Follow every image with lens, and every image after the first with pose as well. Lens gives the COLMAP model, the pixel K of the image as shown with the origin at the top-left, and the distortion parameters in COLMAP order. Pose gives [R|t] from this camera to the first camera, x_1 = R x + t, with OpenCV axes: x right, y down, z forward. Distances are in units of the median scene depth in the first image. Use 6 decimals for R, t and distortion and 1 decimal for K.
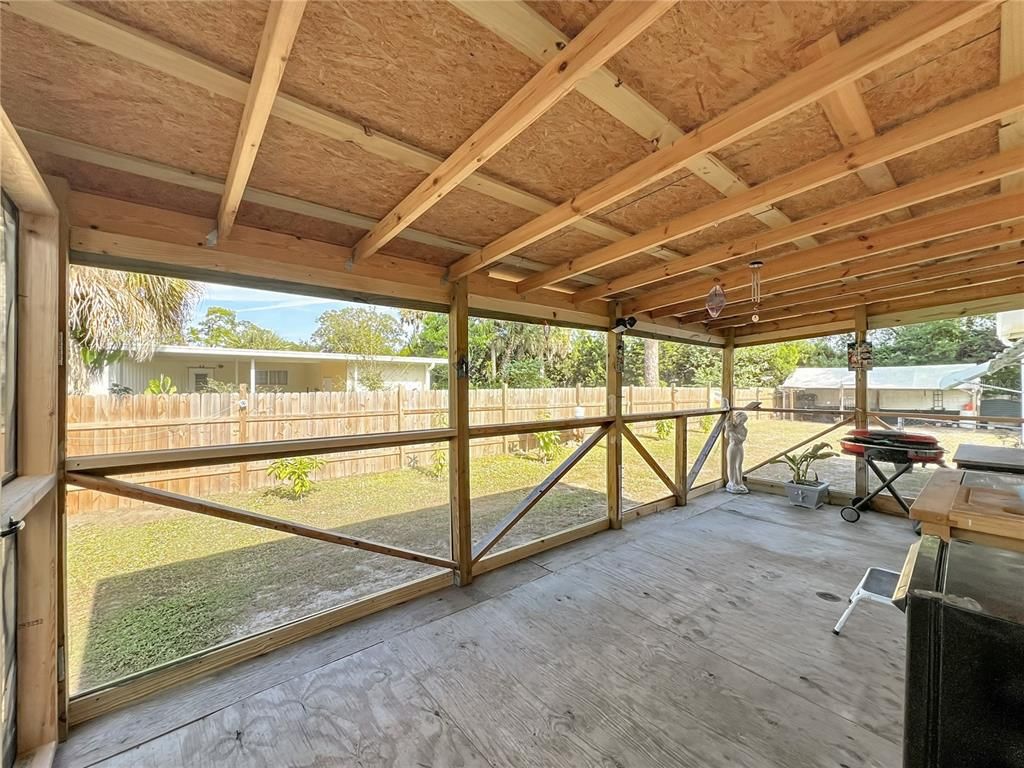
lens RADIAL K [[416.1, 0, 509.0], [0, 416.1, 387.9], [0, 0, 1]] dist [-0.003098, -0.000092]
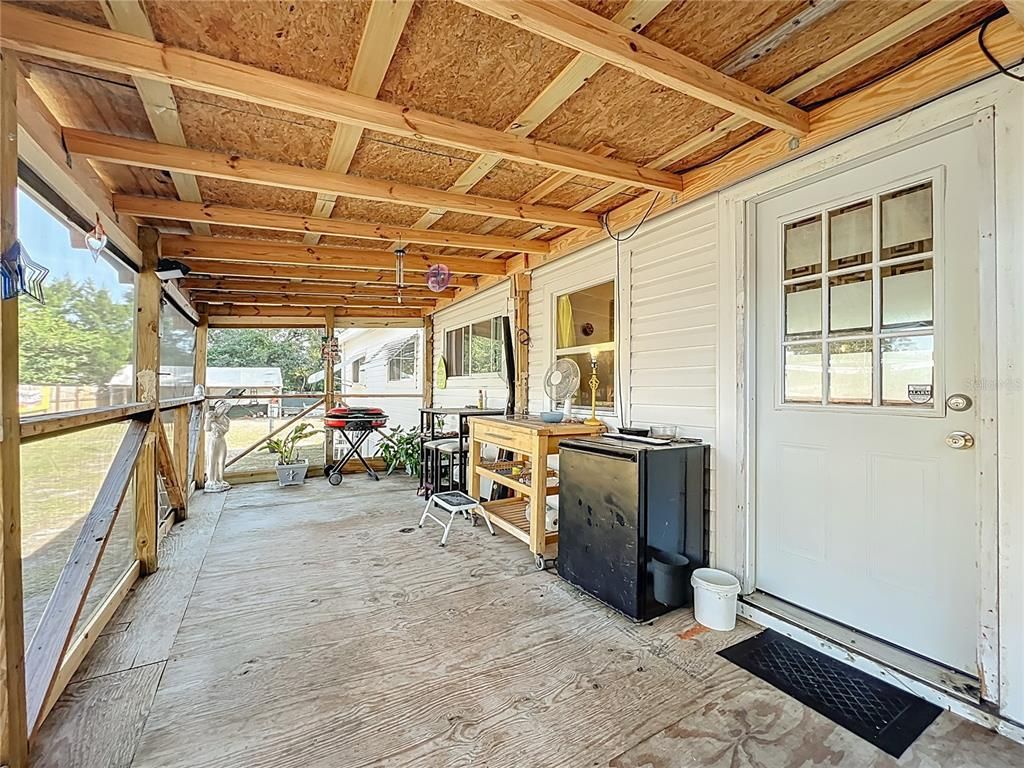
lens RADIAL K [[416.1, 0, 508.8], [0, 416.1, 382.6], [0, 0, 1]] dist [-0.003098, -0.000092]
pose [[0.179489, 0.009907, 0.983710, -0.362714], [0.004337, 0.999932, -0.010862, 0.056156], [-0.983750, 0.006216, 0.179433, 0.391297]]
